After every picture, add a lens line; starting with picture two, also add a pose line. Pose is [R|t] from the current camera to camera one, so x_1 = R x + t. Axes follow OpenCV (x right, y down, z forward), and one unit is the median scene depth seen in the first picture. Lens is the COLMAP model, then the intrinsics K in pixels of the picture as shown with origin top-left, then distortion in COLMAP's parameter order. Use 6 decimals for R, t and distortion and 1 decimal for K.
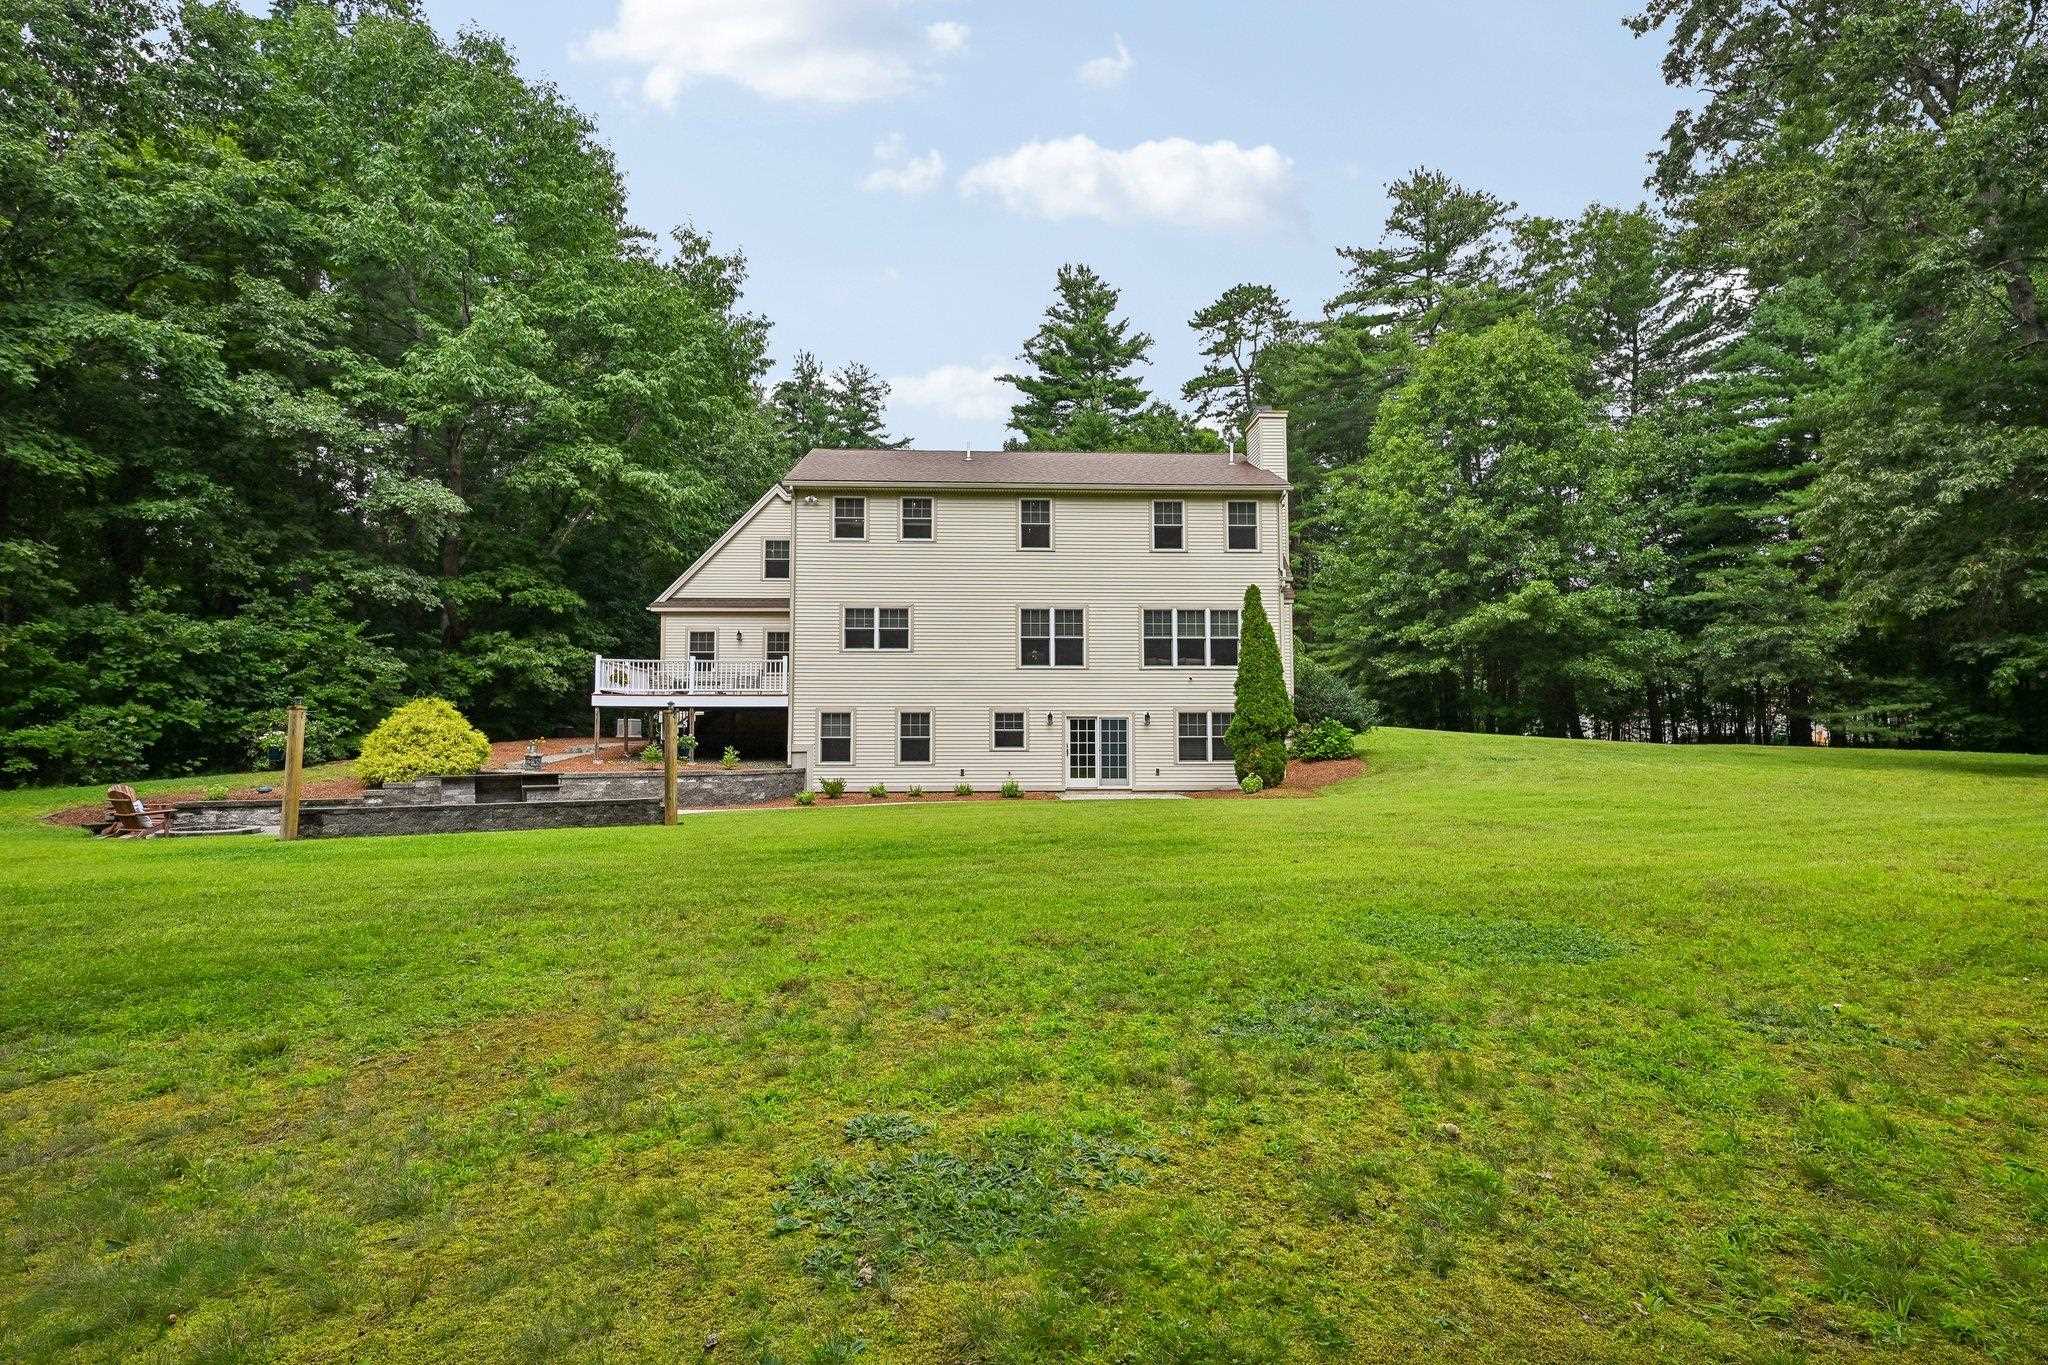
lens RADIAL K [[992.8, 0, 1025.3], [0, 992.8, 681.5], [0, 0, 1]] dist [0.006485, 0.000696]
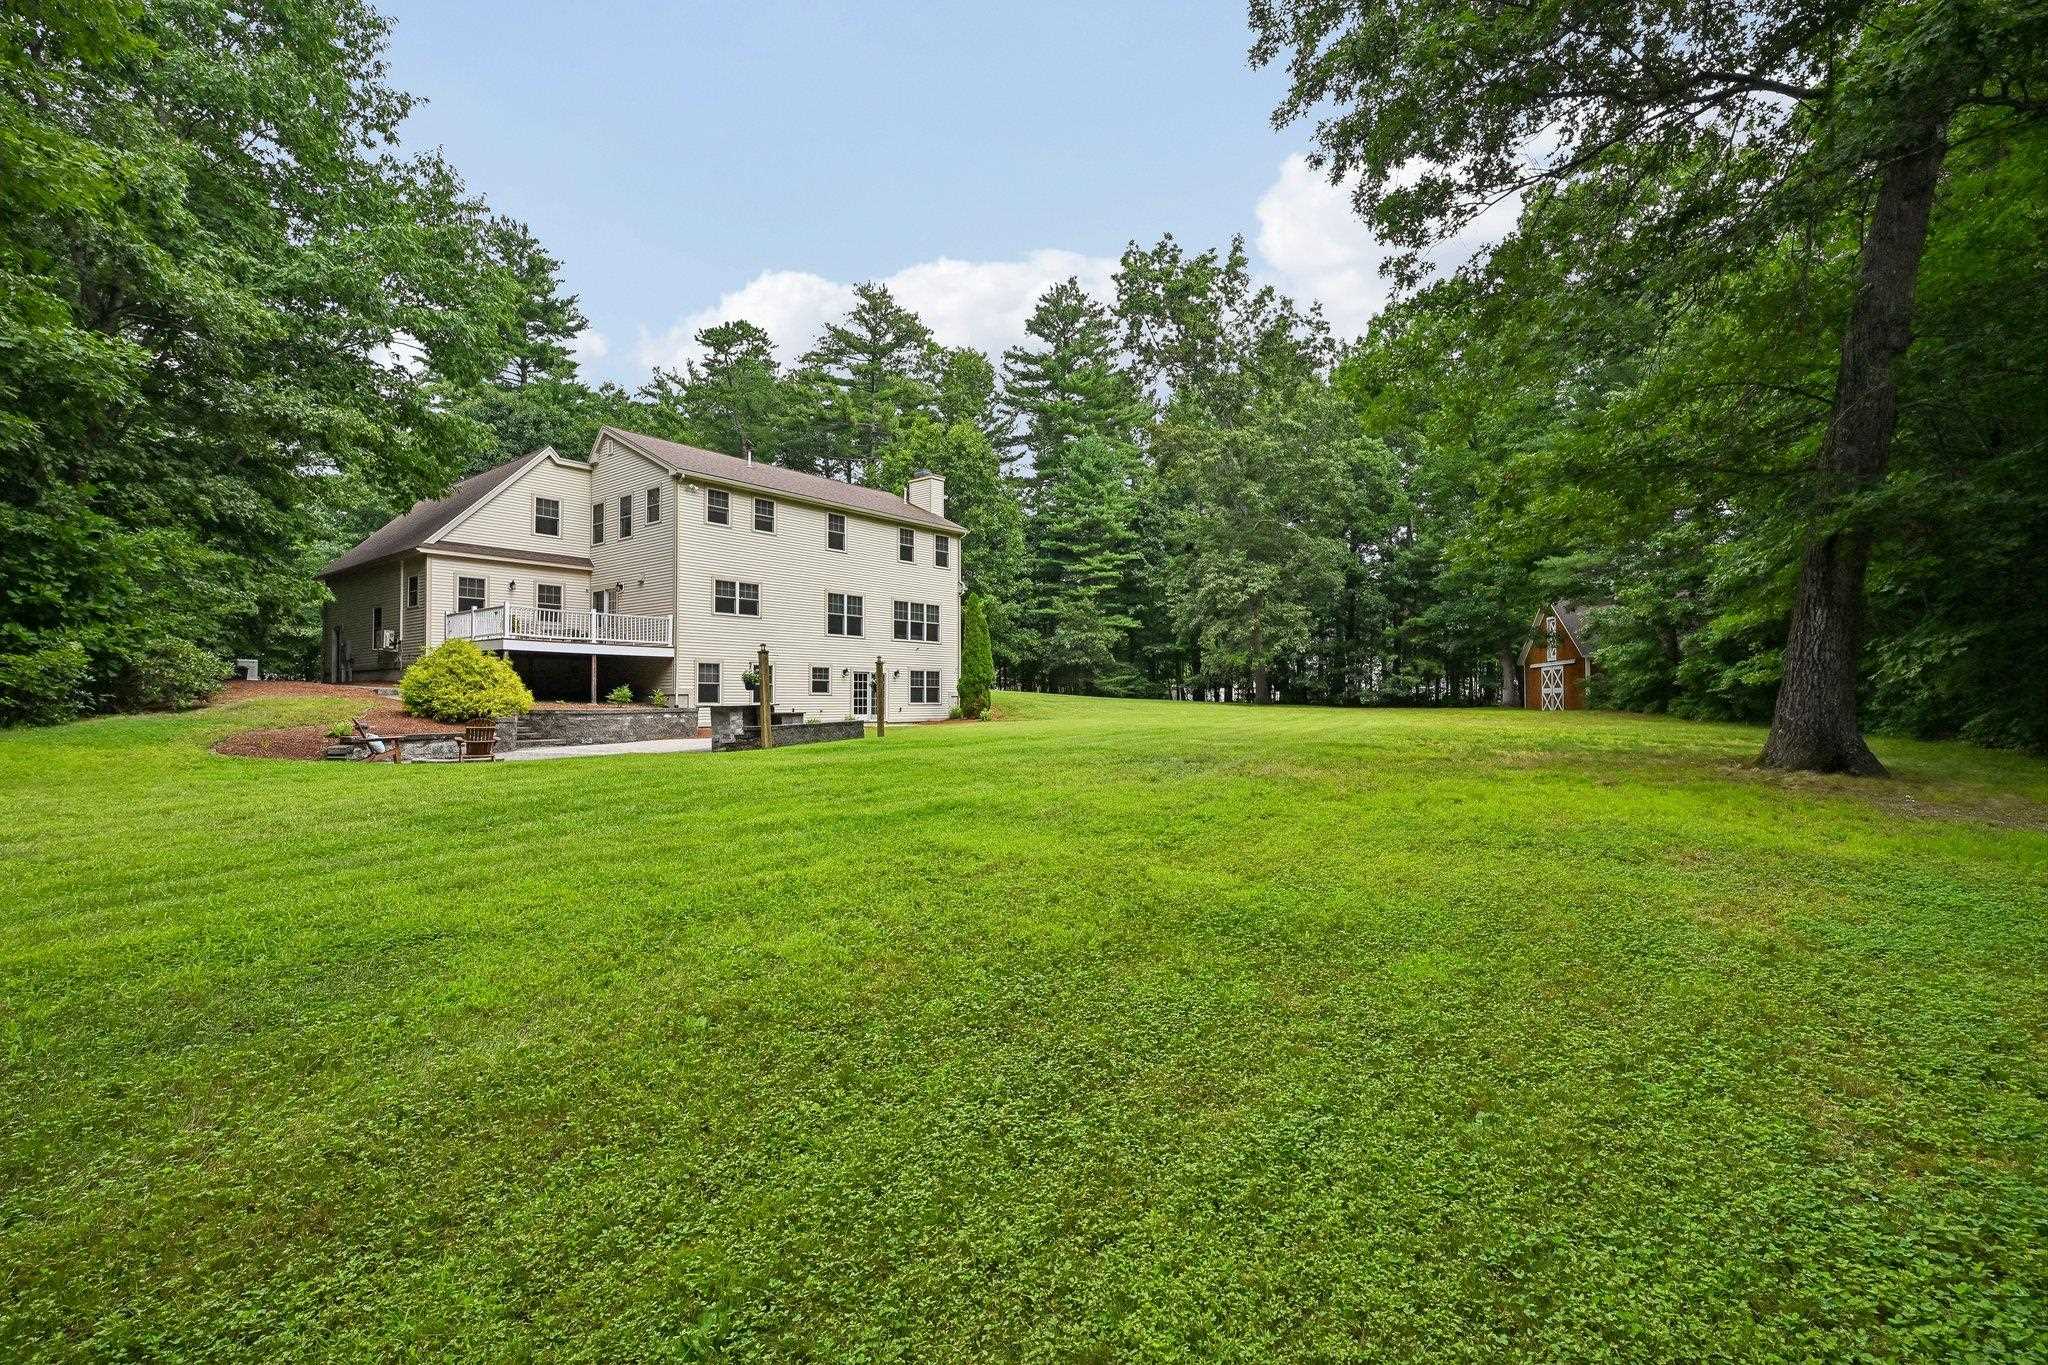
lens RADIAL K [[928.0, 0, 1011.8], [0, 928.0, 678.0], [0, 0, 1]] dist [-0.000203, 0.000546]
pose [[0.670694, 0.021782, 0.741414, -0.786823], [-0.048075, 0.998744, 0.014147, 0.014911], [-0.740174, -0.045132, 0.670899, -0.060818]]
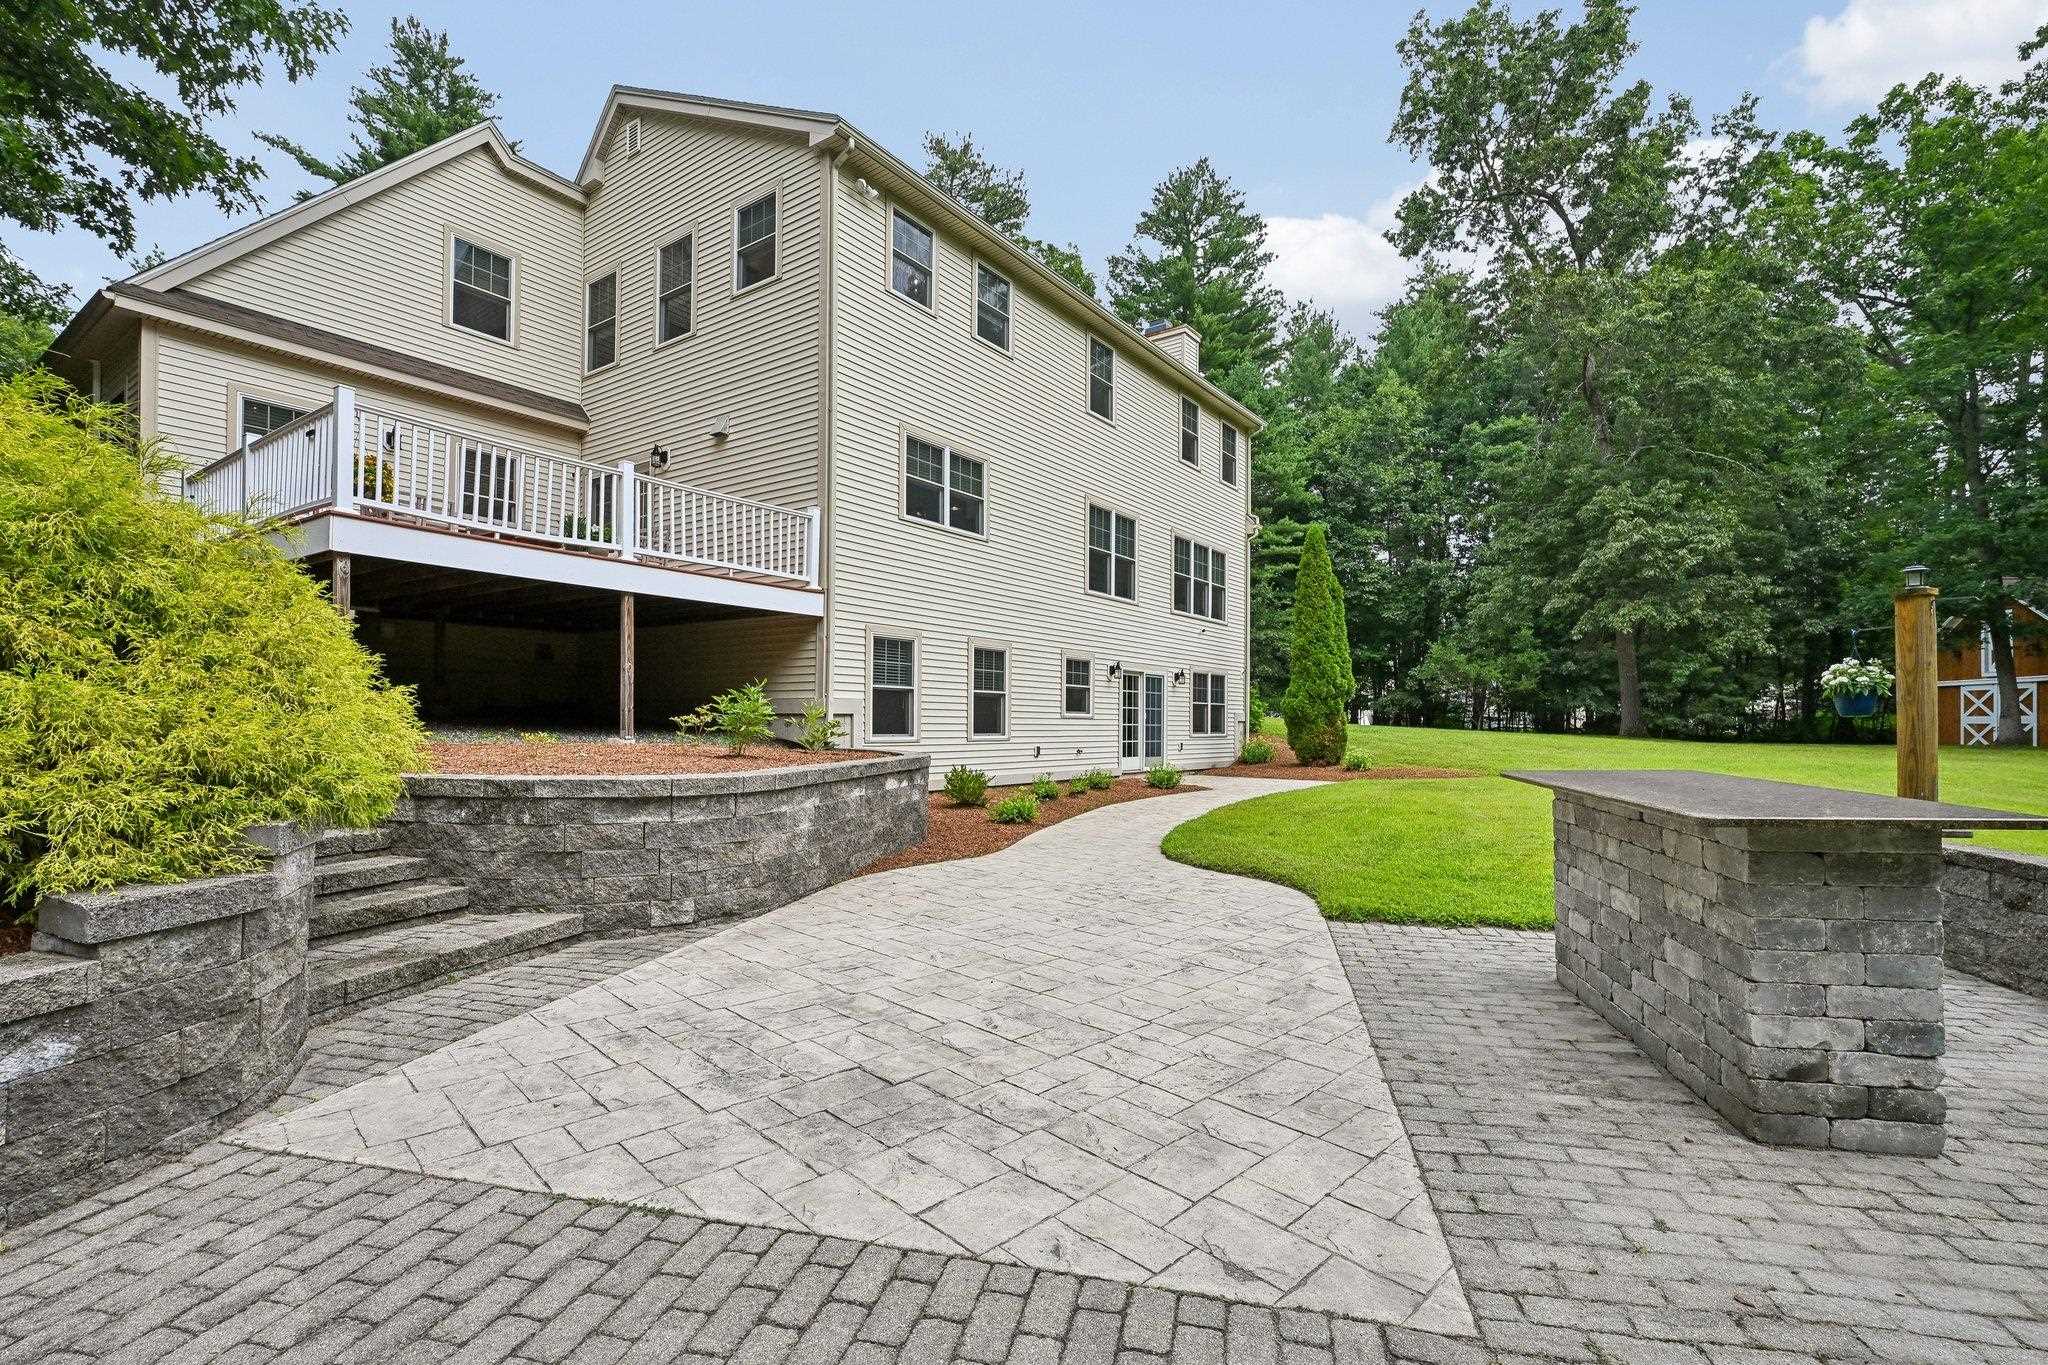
lens RADIAL K [[928.0, 0, 1011.5], [0, 928.0, 717.2], [0, 0, 1]] dist [-0.000203, 0.000546]
pose [[0.624842, 0.013113, 0.780641, -0.514826], [-0.059552, 0.997747, 0.030907, 0.052796], [-0.778476, -0.065801, 0.624215, 0.646141]]
